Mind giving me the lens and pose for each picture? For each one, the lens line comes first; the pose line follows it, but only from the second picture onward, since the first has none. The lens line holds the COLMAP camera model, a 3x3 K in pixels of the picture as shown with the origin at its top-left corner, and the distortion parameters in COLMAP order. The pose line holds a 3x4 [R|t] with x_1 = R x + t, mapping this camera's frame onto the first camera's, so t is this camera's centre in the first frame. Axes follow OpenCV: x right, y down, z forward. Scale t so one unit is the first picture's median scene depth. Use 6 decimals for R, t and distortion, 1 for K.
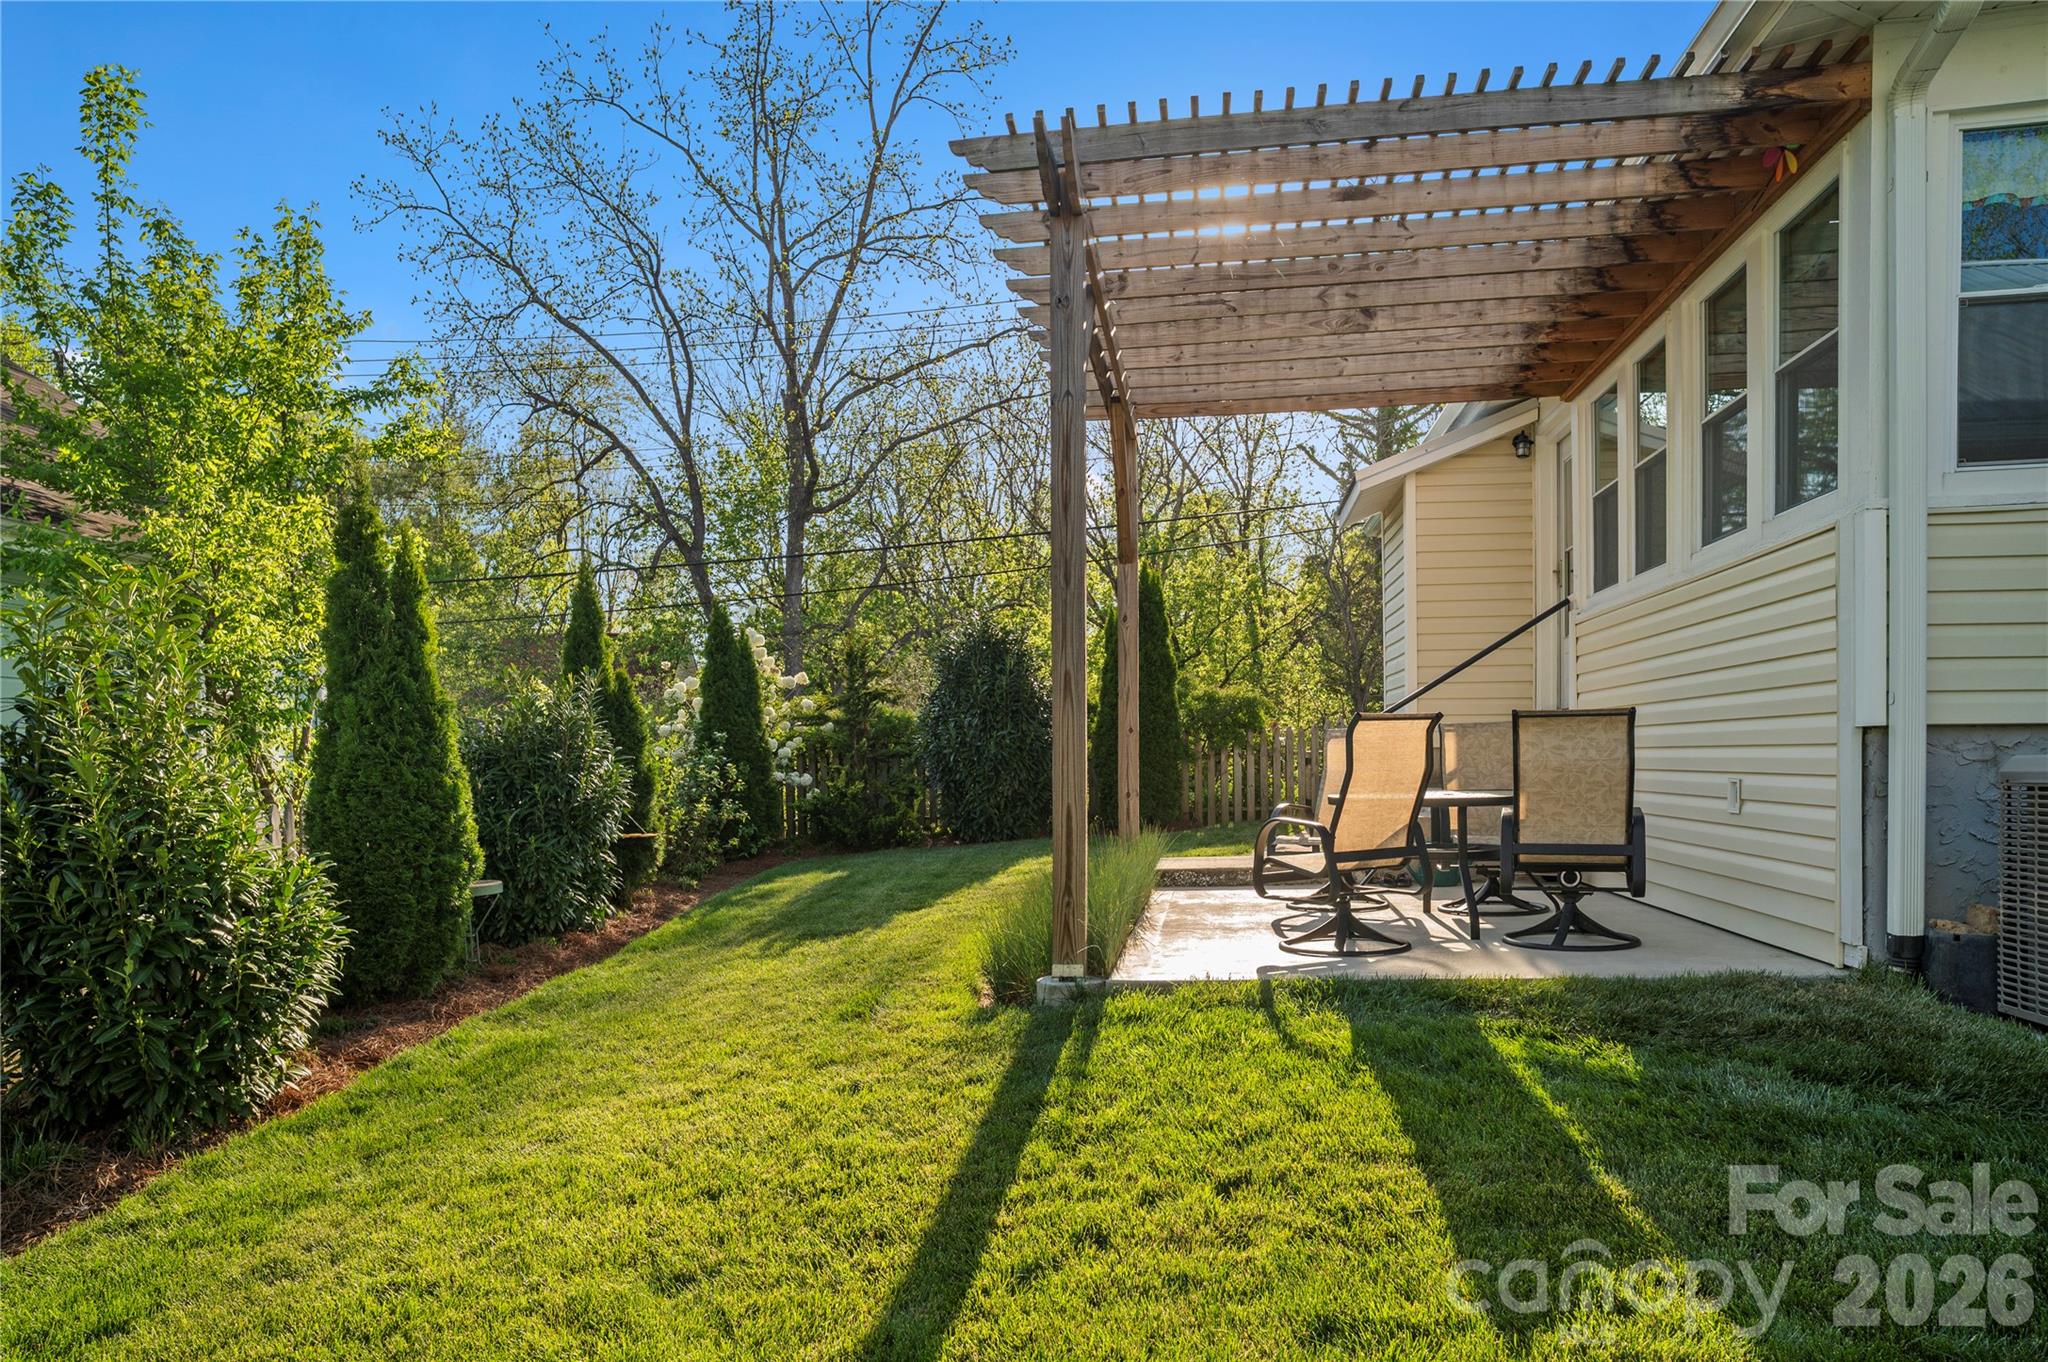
lens RADIAL K [[1249.8, 0, 1018.7], [0, 1249.8, 800.3], [0, 0, 1]] dist [-0.052647, 0.024691]
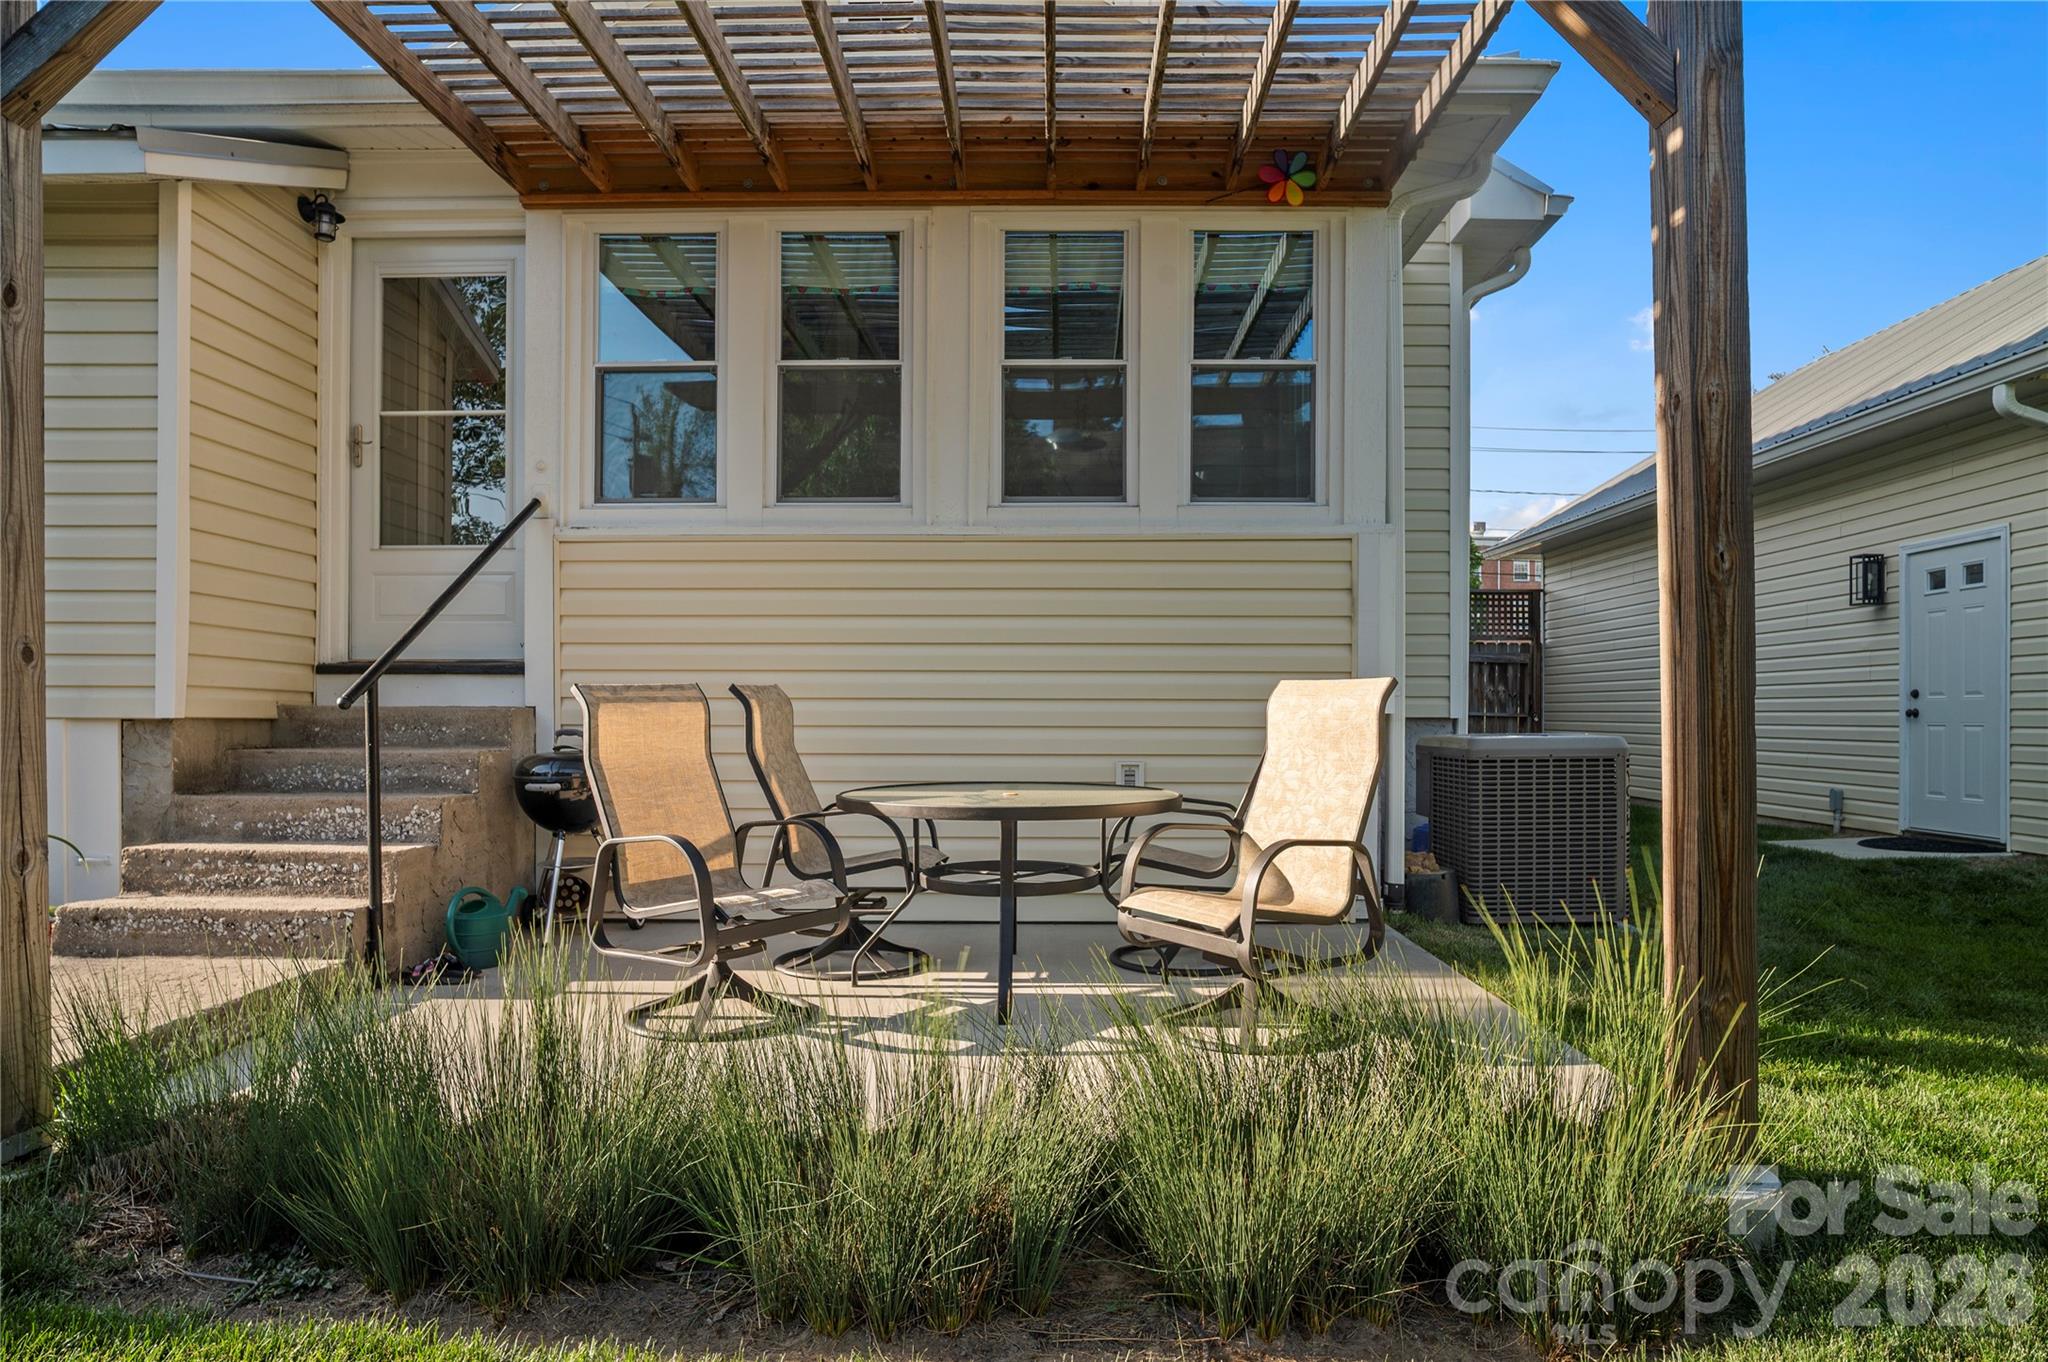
lens RADIAL K [[1249.8, 0, 1019.7], [0, 1249.8, 690.7], [0, 0, 1]] dist [-0.052647, 0.024691]
pose [[-0.137738, 0.017307, 0.990318, -0.390519], [0.032482, 0.999388, -0.012948, -0.067739], [-0.989936, 0.030384, -0.138216, 1.312879]]
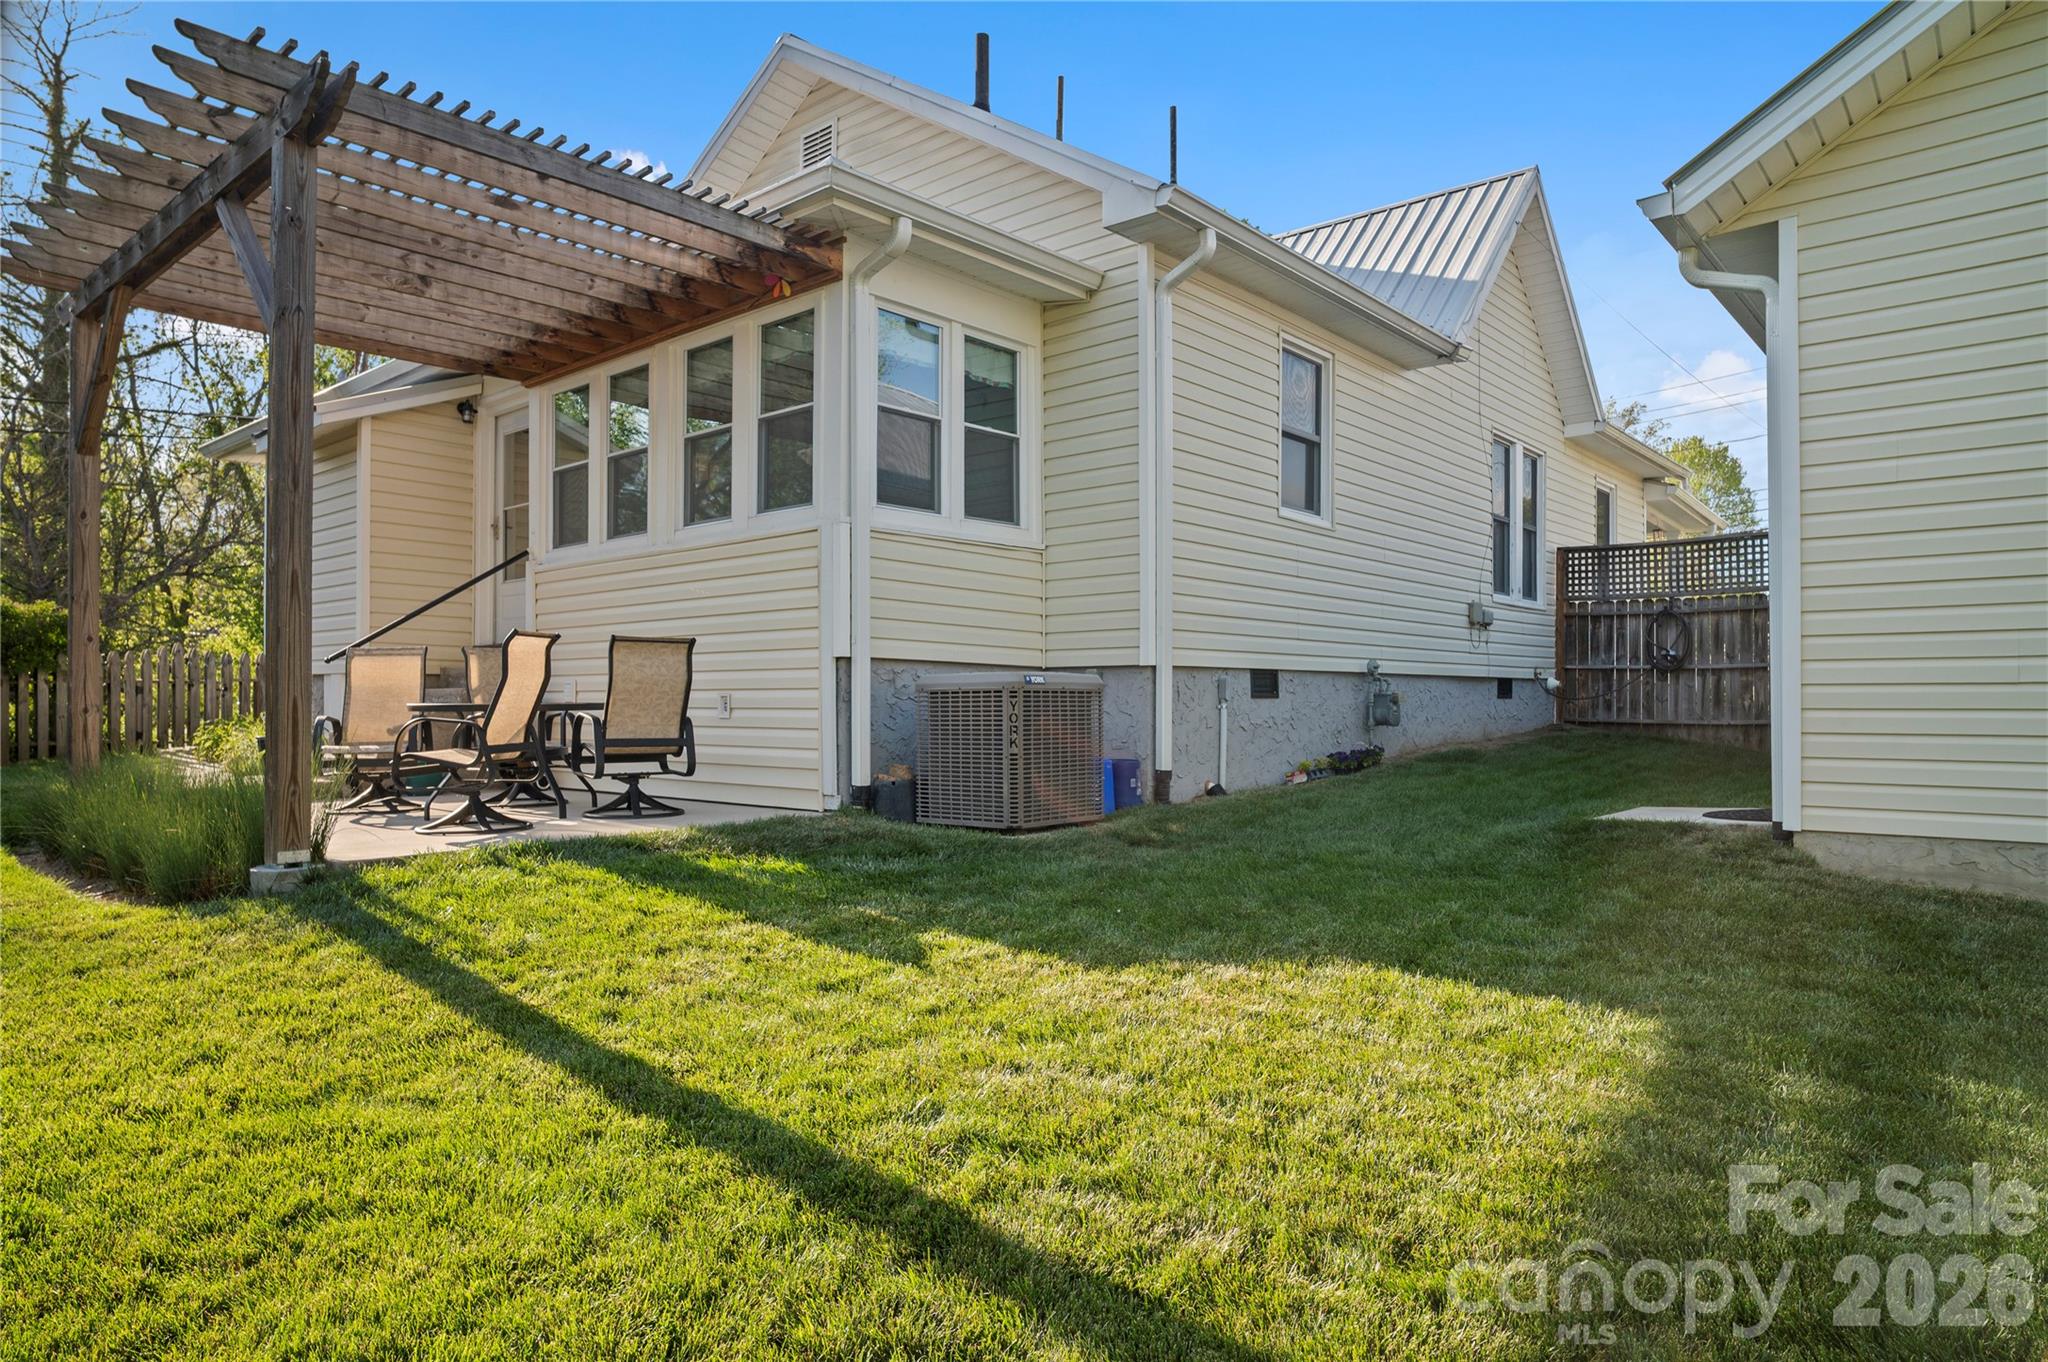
lens RADIAL K [[1249.8, 0, 1010.8], [0, 1249.8, 694.7], [0, 0, 1]] dist [-0.052647, 0.024691]
pose [[0.540455, 0.024415, 0.841019, -0.482975], [0.017475, 0.999038, -0.040232, 0.050752], [-0.841192, 0.036440, 0.539508, -0.057380]]
